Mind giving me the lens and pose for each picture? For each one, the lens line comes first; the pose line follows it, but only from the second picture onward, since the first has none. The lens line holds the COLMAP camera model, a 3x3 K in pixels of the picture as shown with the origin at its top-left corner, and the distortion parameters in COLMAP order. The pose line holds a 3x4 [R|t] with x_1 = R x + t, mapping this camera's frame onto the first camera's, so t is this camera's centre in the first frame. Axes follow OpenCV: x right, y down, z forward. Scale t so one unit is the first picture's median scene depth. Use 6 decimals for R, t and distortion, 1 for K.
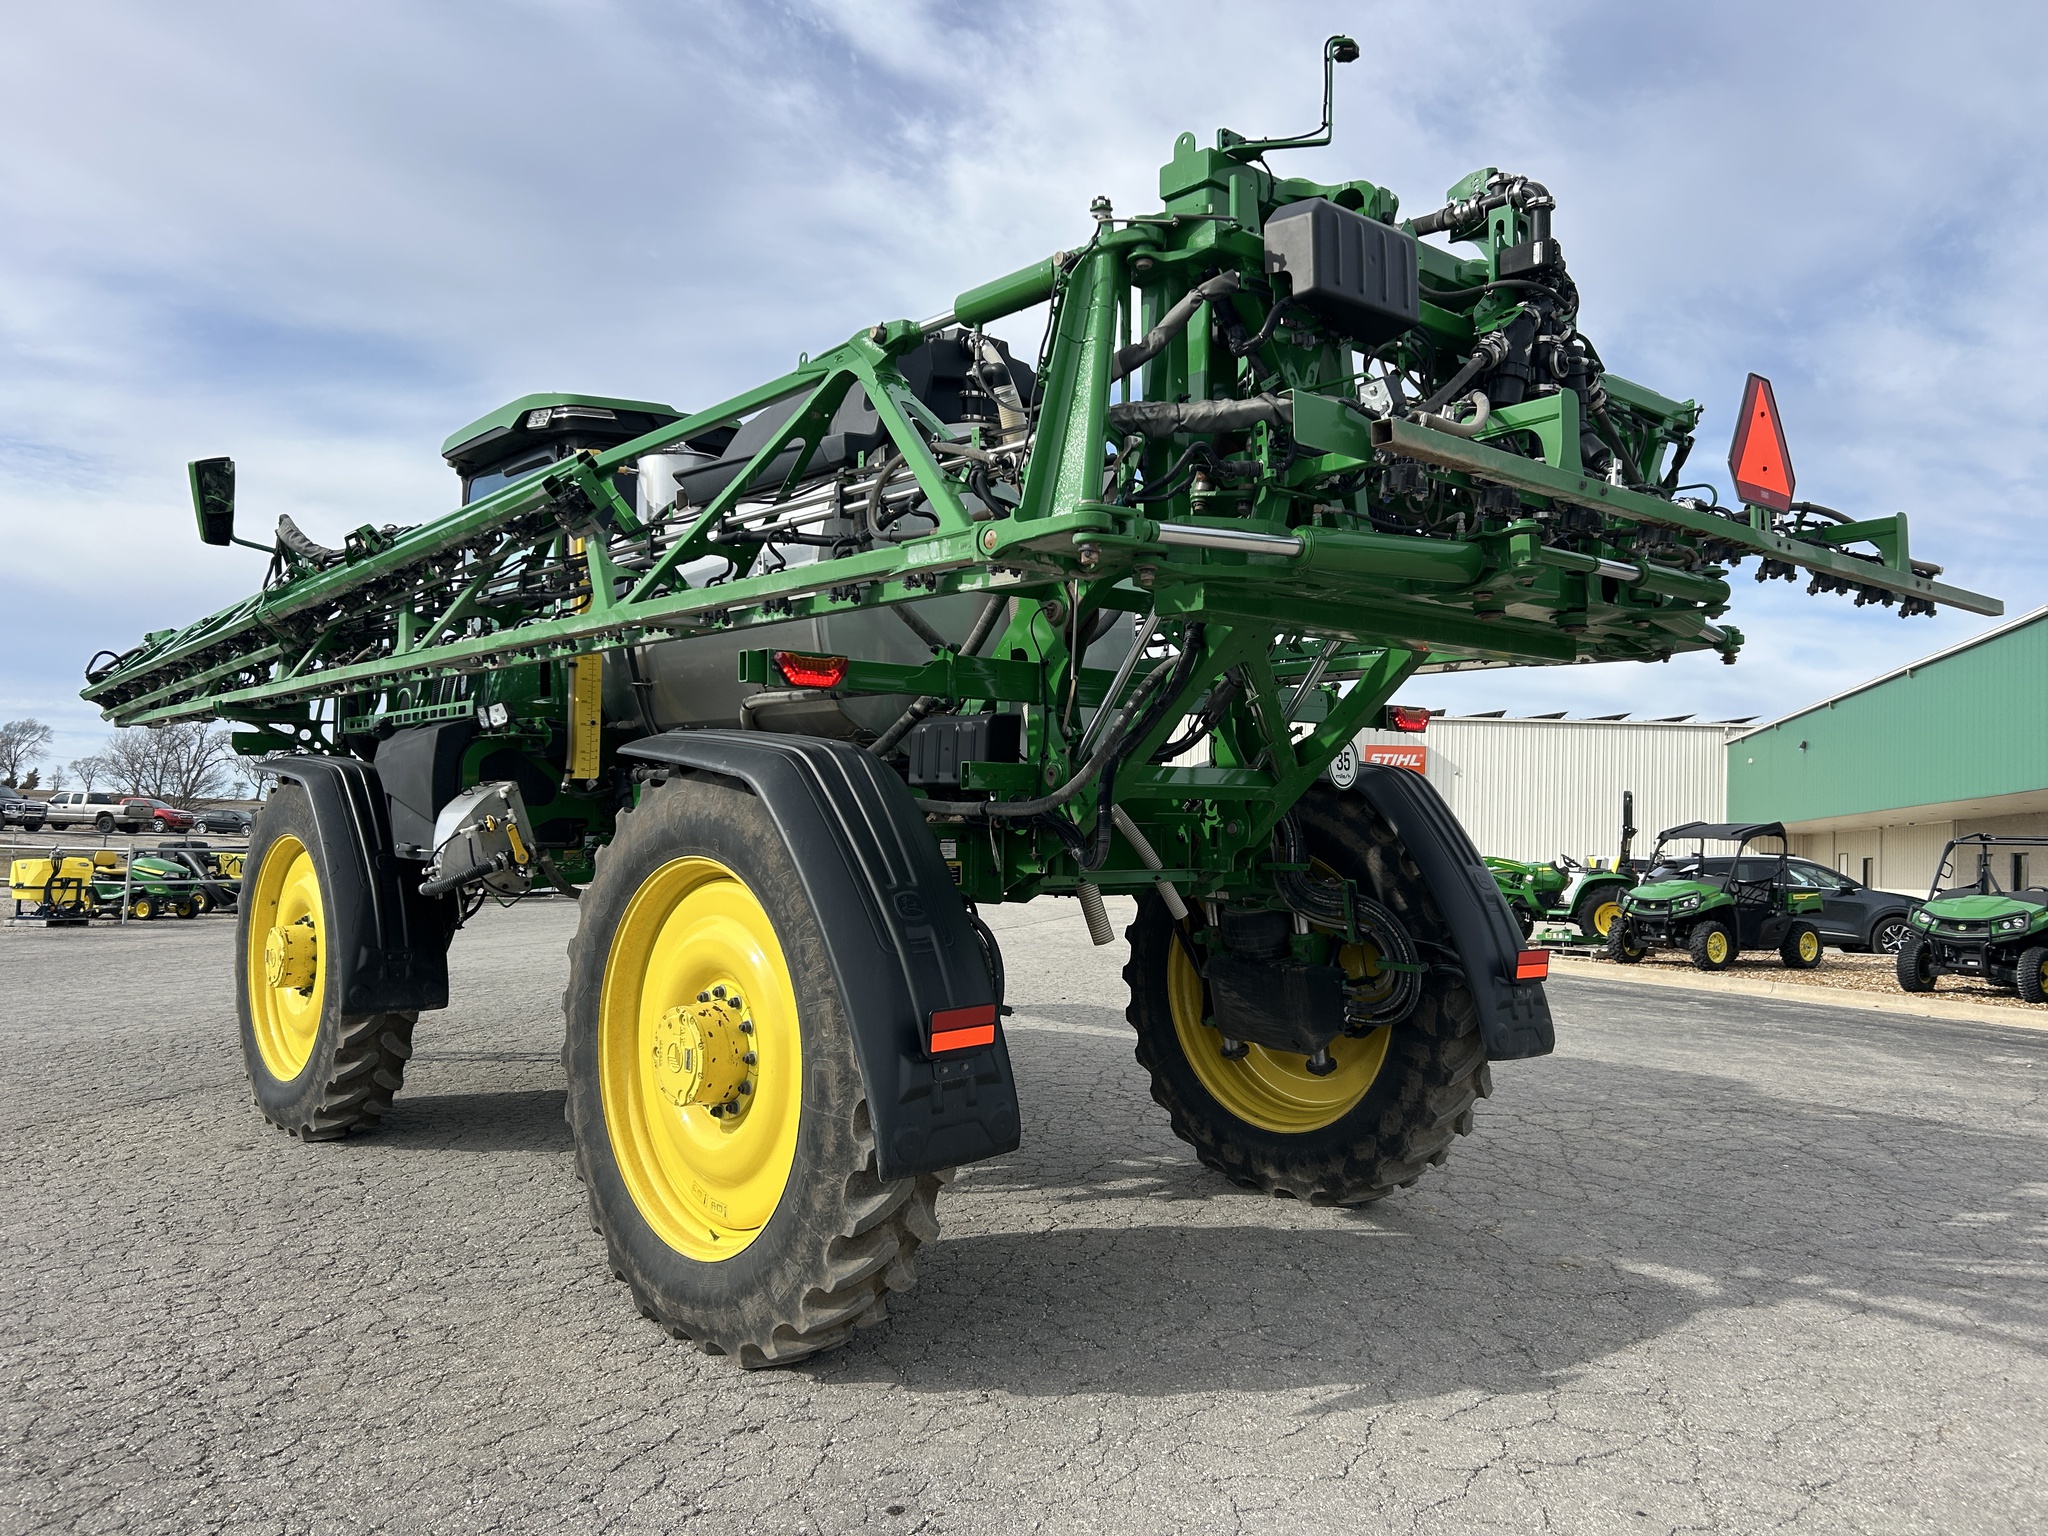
lens RADIAL K [[1549.8, 0, 1047.4], [0, 1549.8, 765.0], [0, 0, 1]] dist [0.061145, -0.065886]
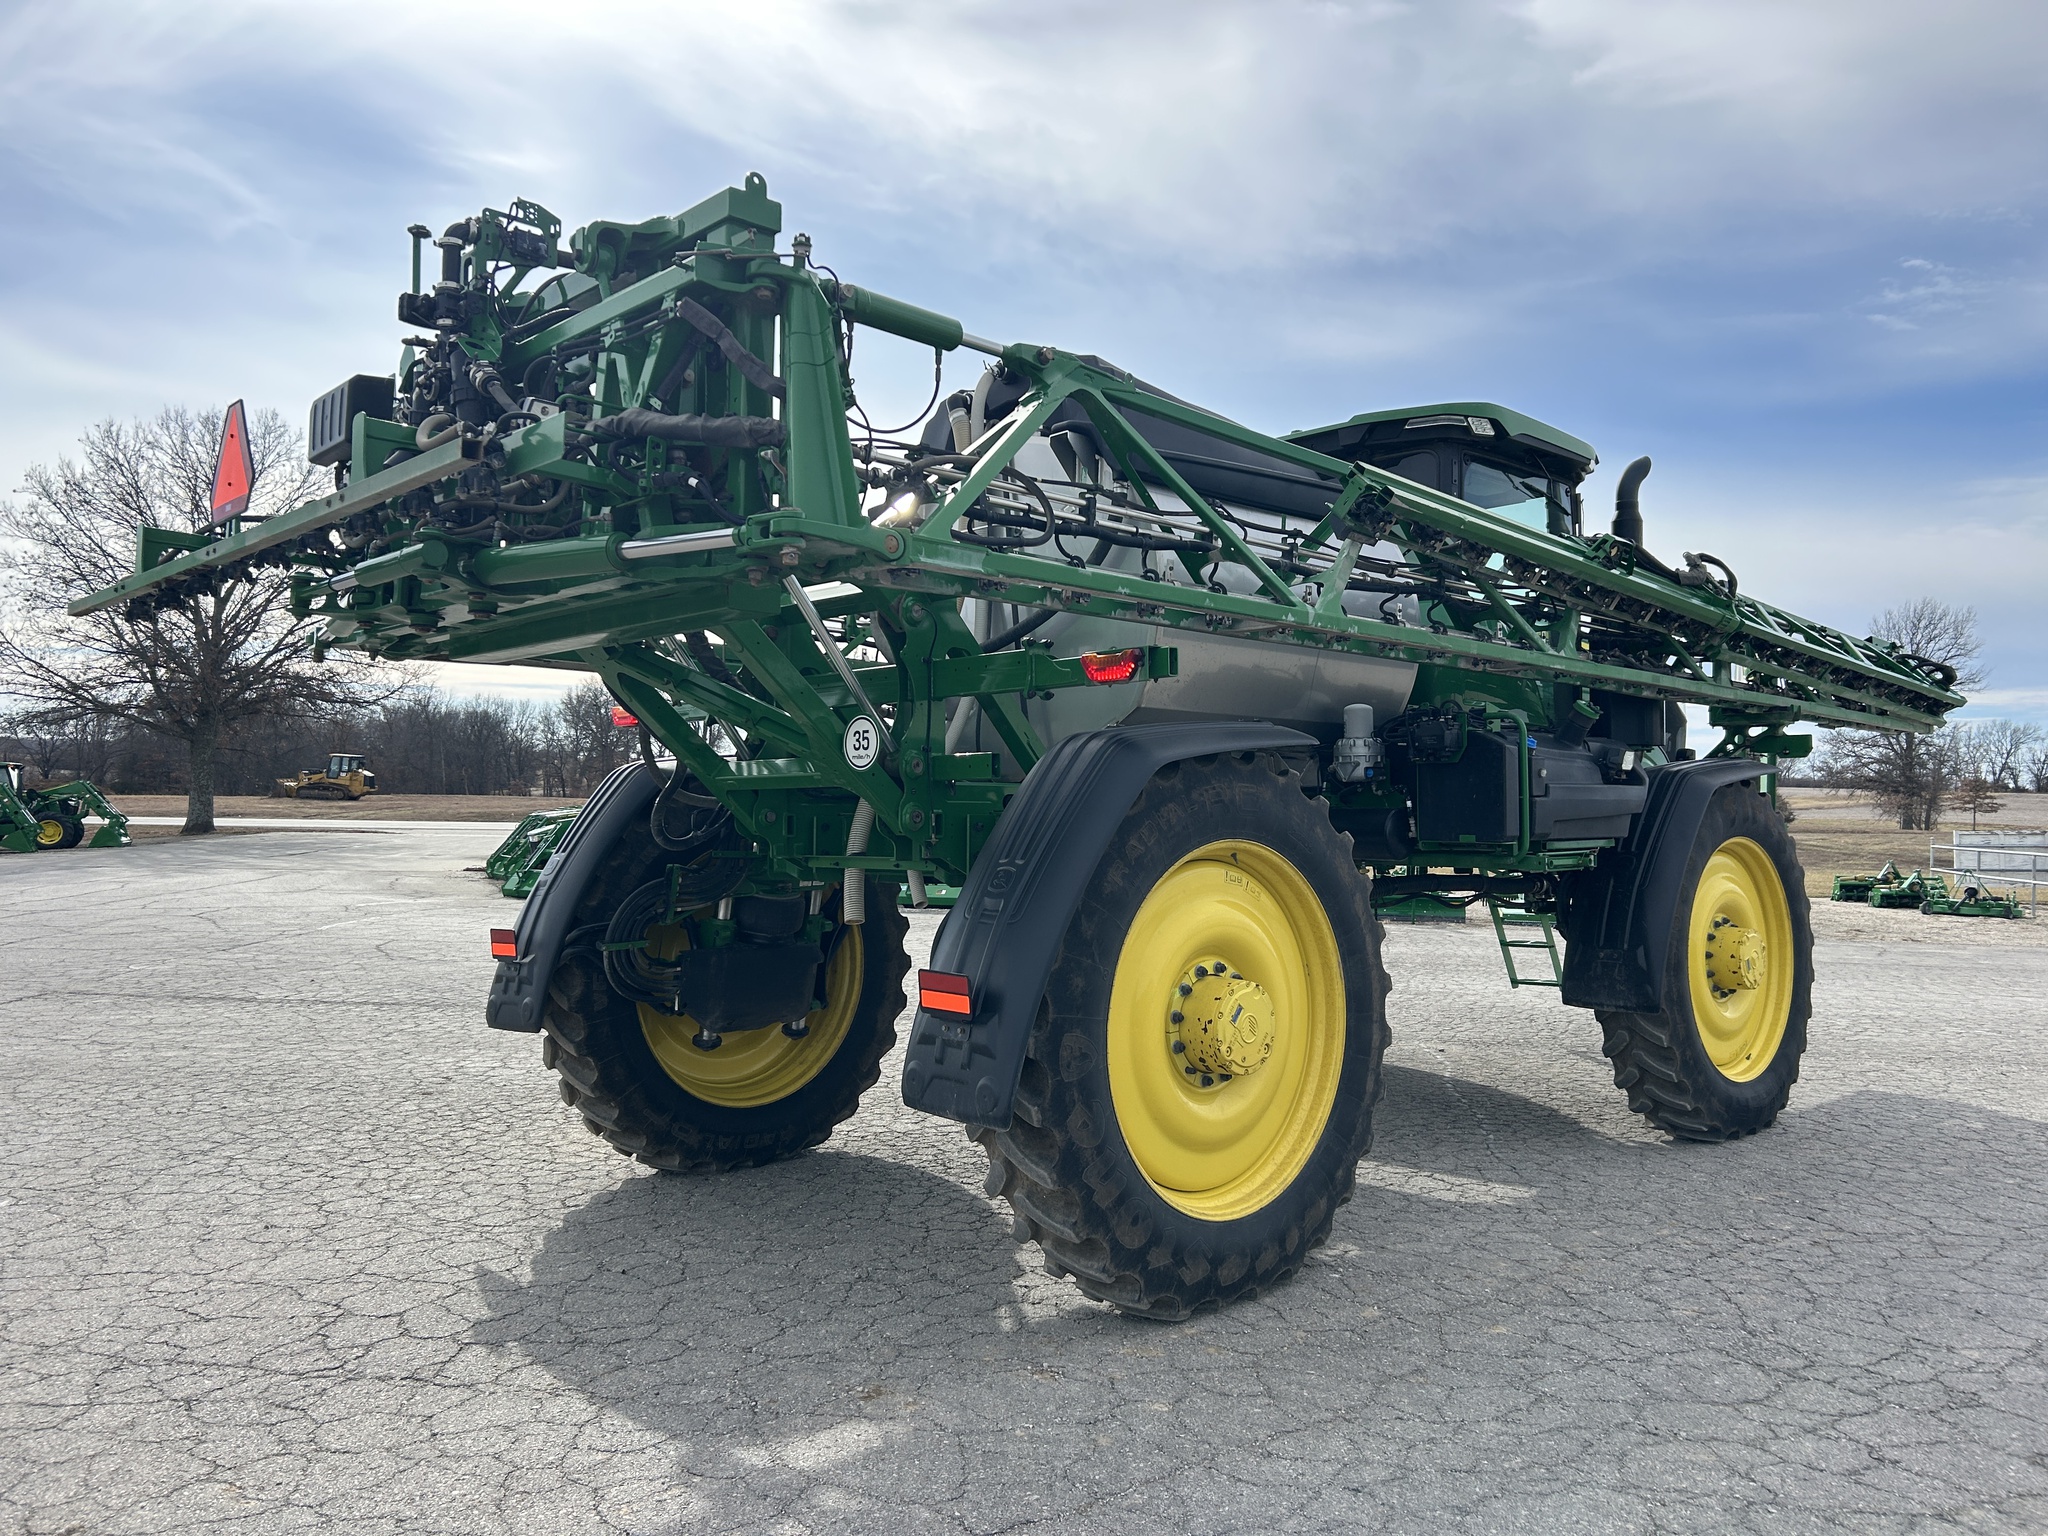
lens RADIAL K [[1568.6, 0, 1086.8], [0, 1568.6, 770.2], [0, 0, 1]] dist [0.033972, -0.053083]
pose [[0.037760, -0.040188, -0.998478, 1.040774], [0.025083, 0.998914, -0.039257, 0.049462], [0.998972, -0.023563, 0.038727, 1.018011]]
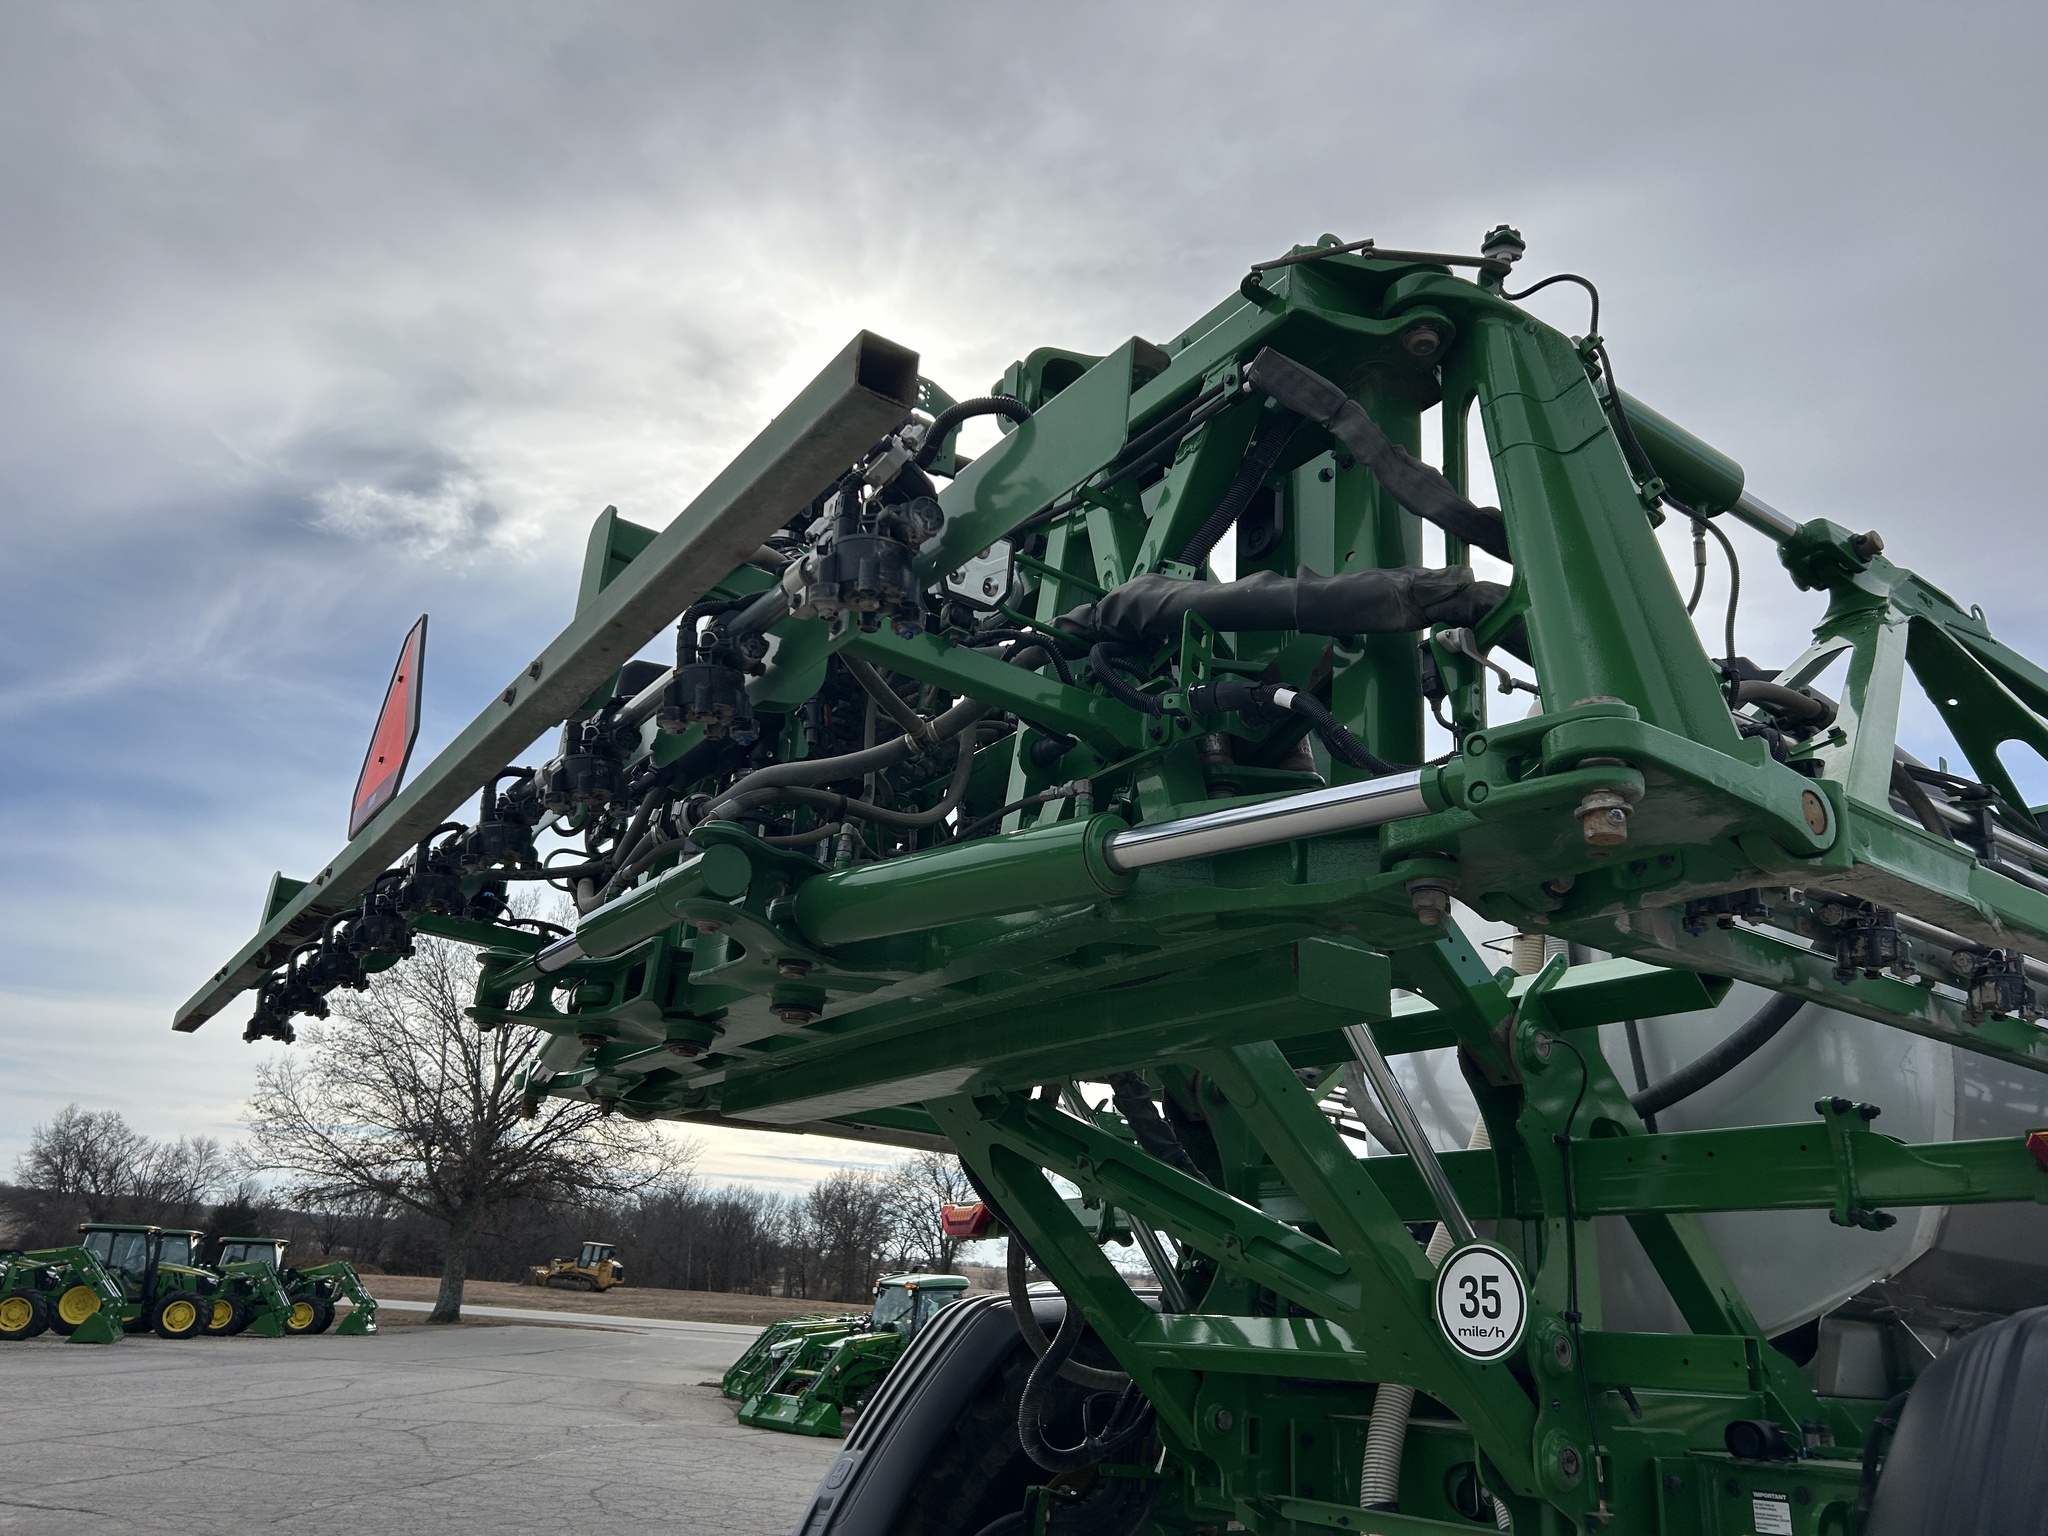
lens RADIAL K [[1572.2, 0, 1022.3], [0, 1572.2, 774.7], [0, 0, 1]] dist [0.015148, -0.004794]
pose [[-0.147762, -0.345233, -0.926812, 0.645775], [-0.028805, 0.938203, -0.344884, 0.014646], [0.988603, -0.024264, -0.148575, 0.871830]]
